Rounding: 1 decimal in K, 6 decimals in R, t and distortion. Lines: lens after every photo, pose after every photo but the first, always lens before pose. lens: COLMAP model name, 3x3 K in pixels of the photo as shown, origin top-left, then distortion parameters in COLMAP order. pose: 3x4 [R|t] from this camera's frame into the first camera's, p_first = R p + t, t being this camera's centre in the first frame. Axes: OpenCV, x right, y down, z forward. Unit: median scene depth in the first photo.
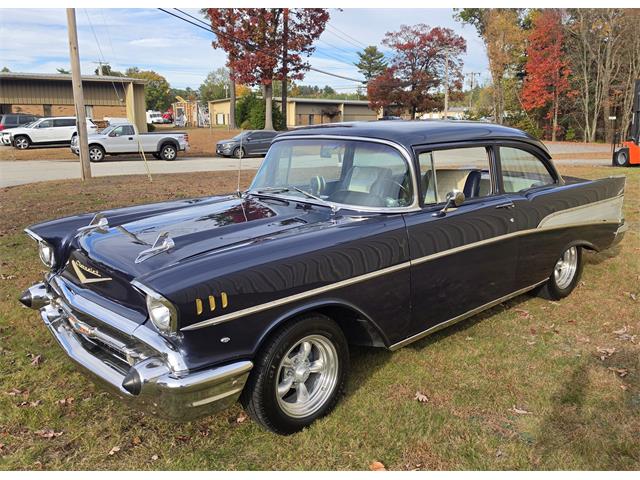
lens RADIAL K [[576.0, 0, 321.7], [0, 576.0, 240.3], [0, 0, 1]] dist [0.078095, -0.121807]
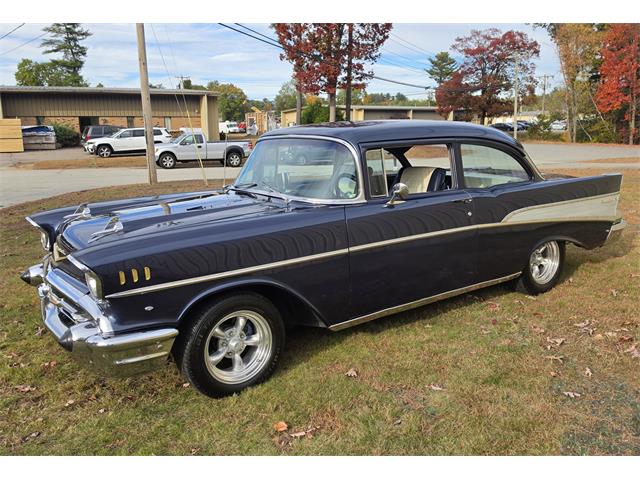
lens RADIAL K [[576.0, 0, 331.4], [0, 576.0, 236.8], [0, 0, 1]] dist [0.078095, -0.121807]
pose [[0.990471, 0.009921, -0.137365, 0.161478], [-0.012689, 0.999733, -0.019289, 0.021529], [0.137137, 0.020848, 0.990333, -0.047328]]
